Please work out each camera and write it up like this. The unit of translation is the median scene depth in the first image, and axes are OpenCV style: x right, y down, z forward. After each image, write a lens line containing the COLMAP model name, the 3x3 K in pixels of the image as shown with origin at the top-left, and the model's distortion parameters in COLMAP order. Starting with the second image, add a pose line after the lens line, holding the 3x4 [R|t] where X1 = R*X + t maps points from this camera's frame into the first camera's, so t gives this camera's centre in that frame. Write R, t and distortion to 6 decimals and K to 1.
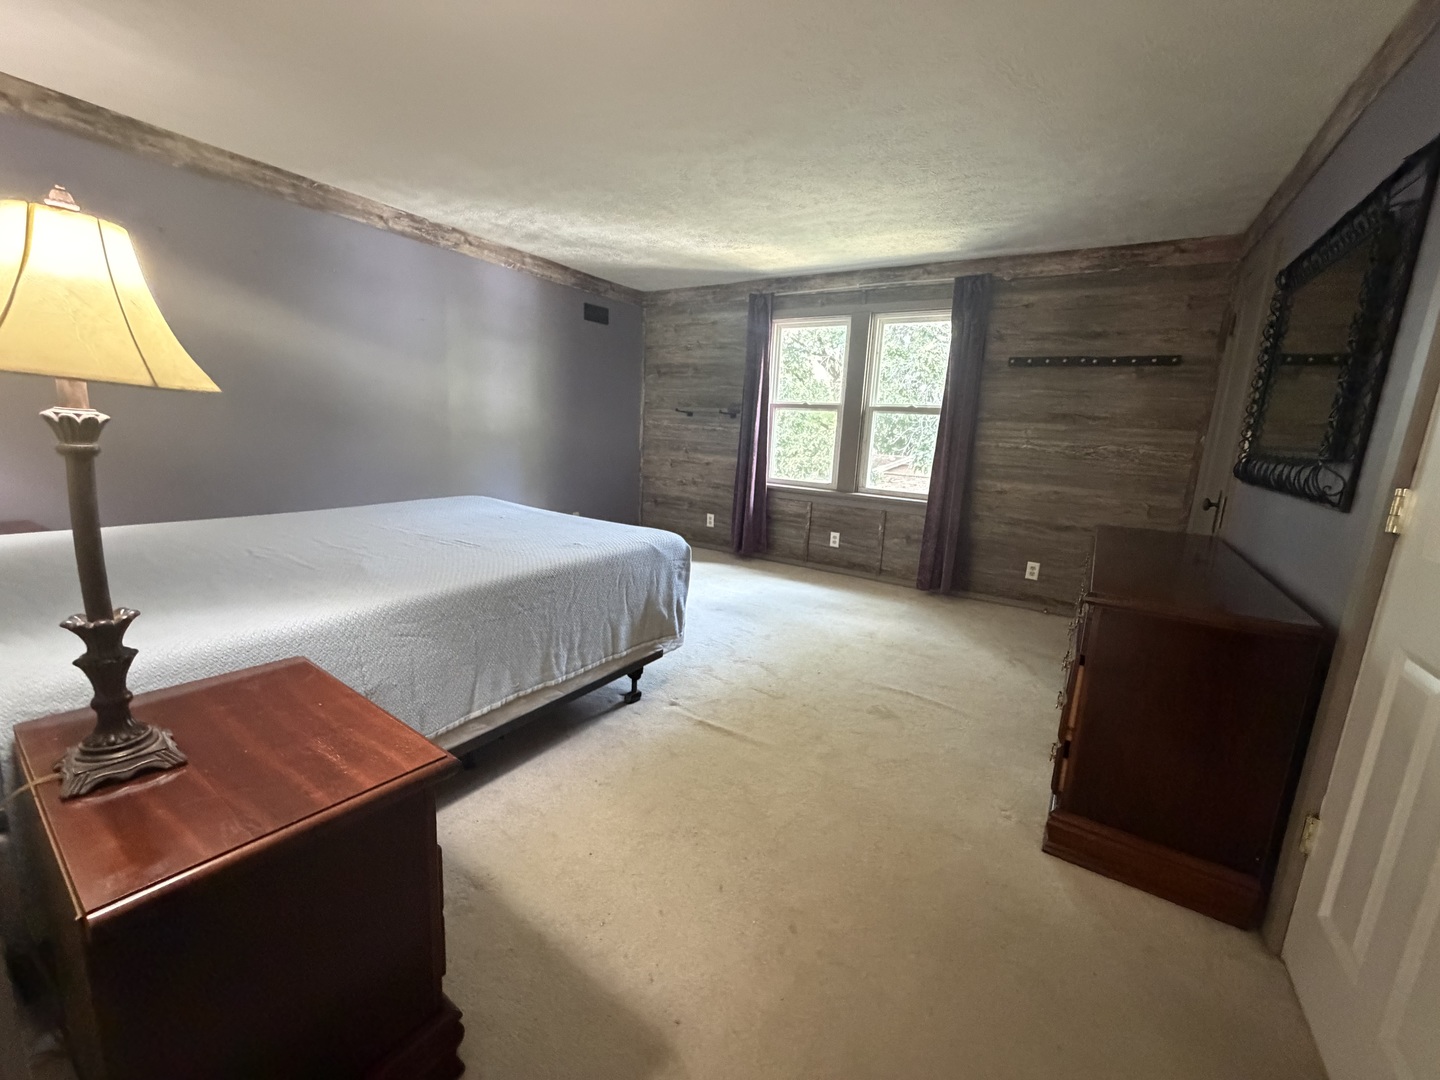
lens RADIAL K [[576.5, 0, 722.2], [0, 576.5, 538.3], [0, 0, 1]] dist [0.003779, -0.000678]
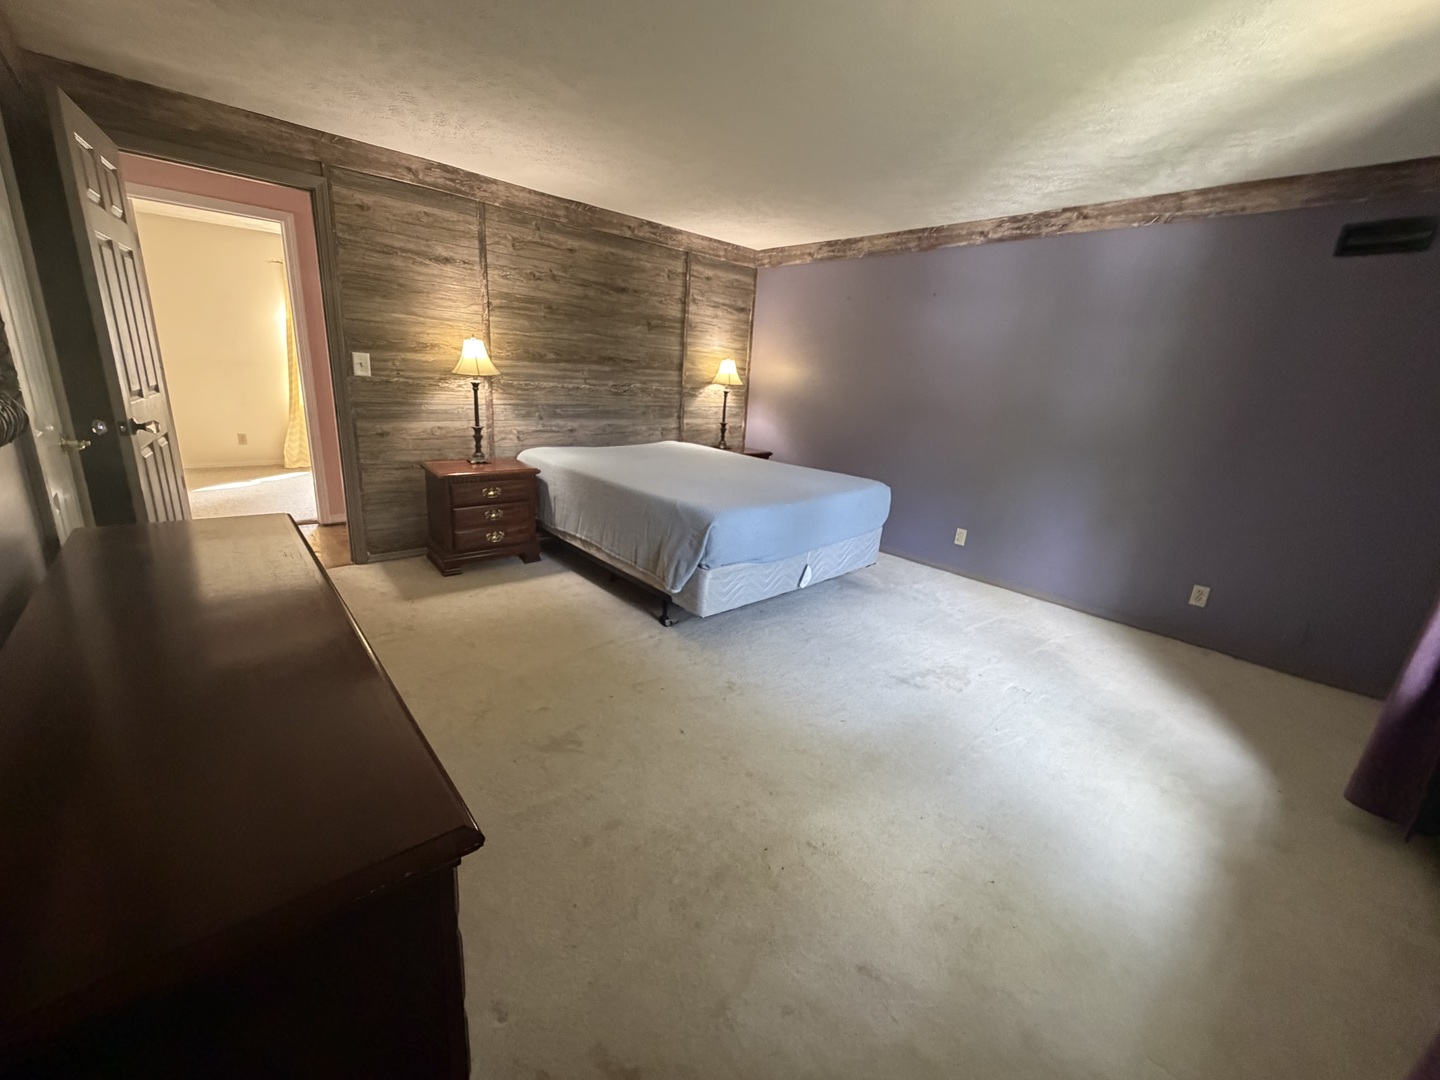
lens RADIAL K [[576.5, 0, 725.2], [0, 576.5, 535.0], [0, 0, 1]] dist [0.003779, -0.000678]
pose [[-0.244098, 0.189353, -0.951084, 0.820331], [-0.266840, 0.929777, 0.253596, -0.207512], [0.932316, 0.315690, -0.176430, 1.115574]]
